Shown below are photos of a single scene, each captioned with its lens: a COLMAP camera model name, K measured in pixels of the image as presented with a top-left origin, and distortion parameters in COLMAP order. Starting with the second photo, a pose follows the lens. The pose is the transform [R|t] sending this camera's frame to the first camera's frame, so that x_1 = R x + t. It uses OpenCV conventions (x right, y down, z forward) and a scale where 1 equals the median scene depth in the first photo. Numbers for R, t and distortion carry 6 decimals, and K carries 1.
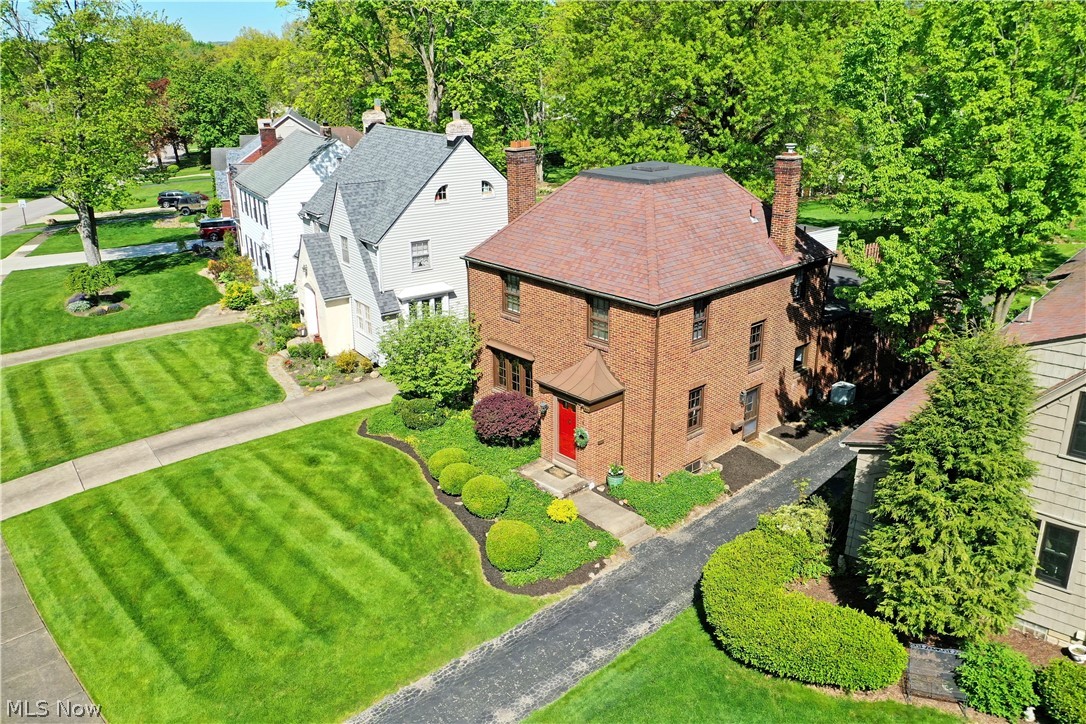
lens RADIAL K [[867.1, 0, 543.0], [0, 867.1, 362.0], [0, 0, 1]] dist [0.012839, 0.004818]
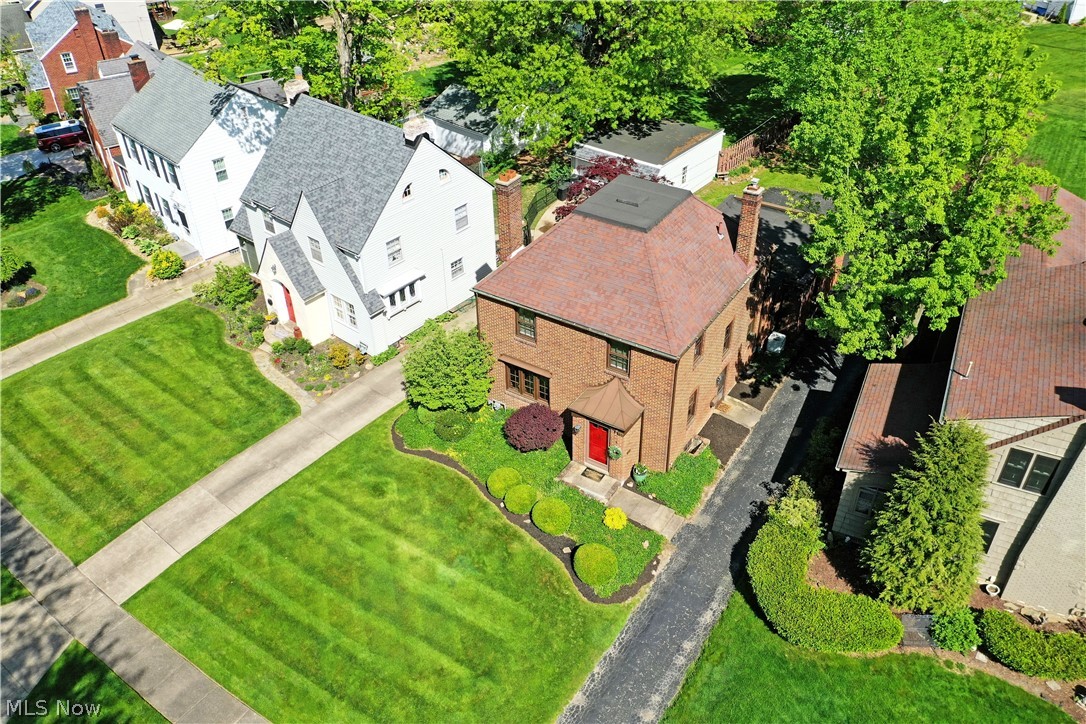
lens RADIAL K [[867.1, 0, 543.0], [0, 867.1, 362.0], [0, 0, 1]] dist [0.012839, 0.004818]
pose [[0.967011, -0.154181, 0.202776, -0.247635], [0.091931, 0.953608, 0.286673, -0.346465], [-0.237569, -0.258575, 0.936323, -0.091847]]
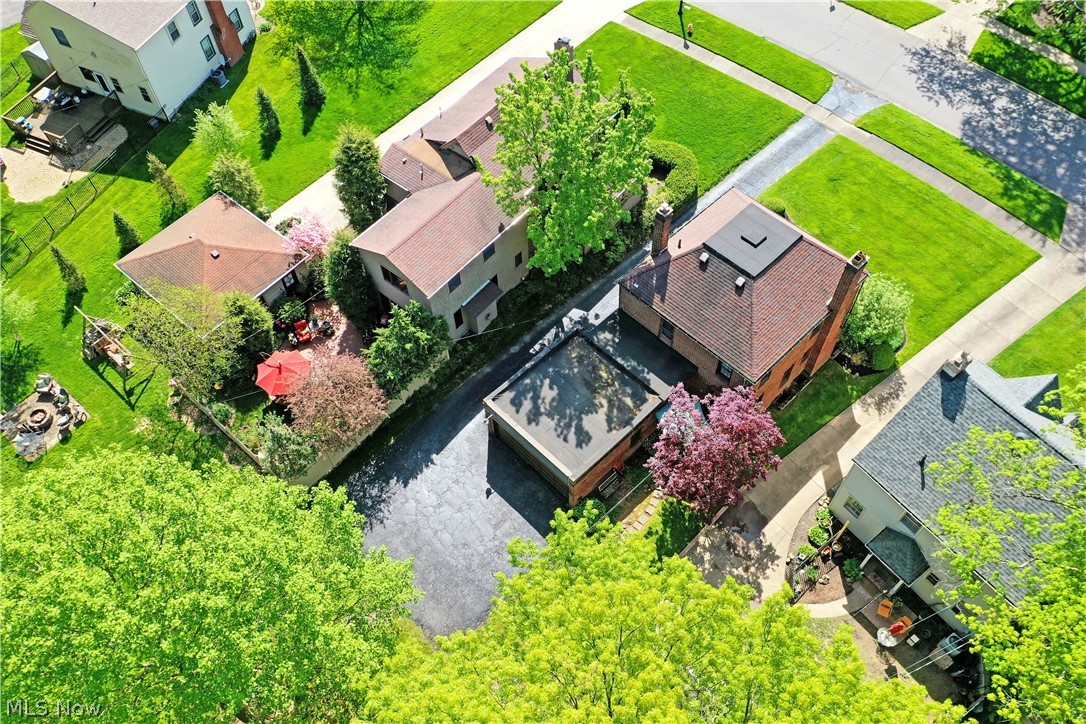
lens RADIAL K [[867.1, 0, 543.0], [0, 867.1, 362.0], [0, 0, 1]] dist [0.012839, 0.004818]
pose [[-0.999368, 0.035252, -0.004642, 0.487596], [0.004917, 0.266335, 0.963868, -1.514754], [0.035215, 0.963236, -0.266340, 1.545806]]
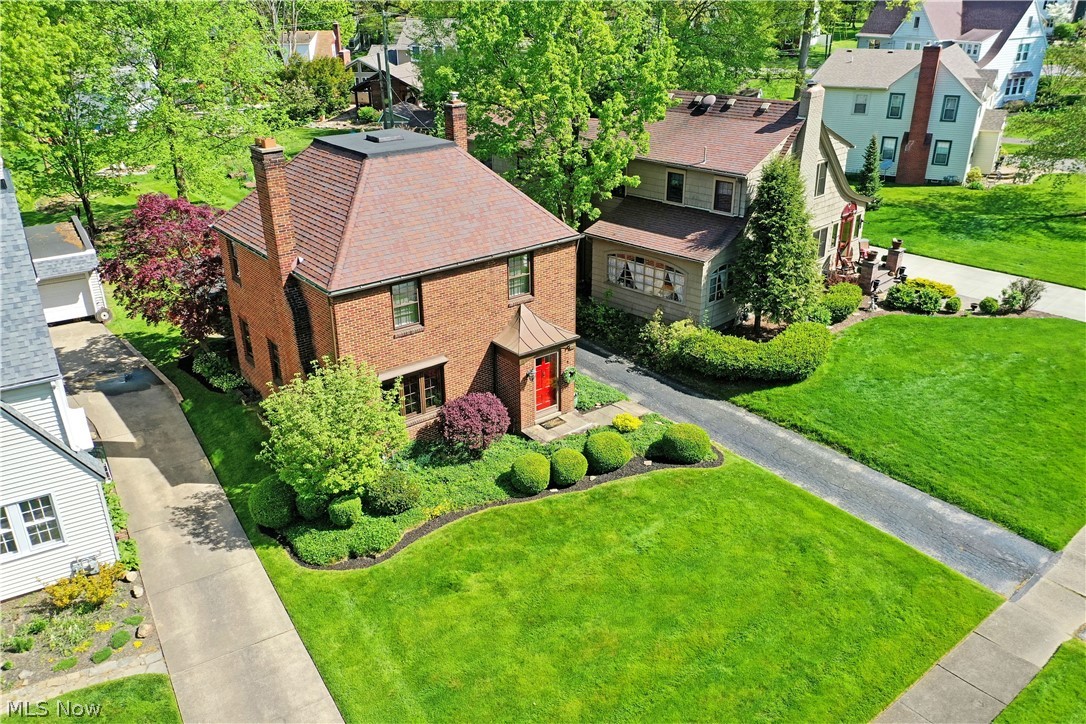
lens RADIAL K [[867.1, 0, 543.0], [0, 867.1, 362.0], [0, 0, 1]] dist [0.012839, 0.004818]
pose [[0.069248, -0.431017, 0.899683, -0.798998], [0.338141, 0.858602, 0.385310, -0.306816], [-0.938544, 0.277538, 0.205201, 0.692894]]
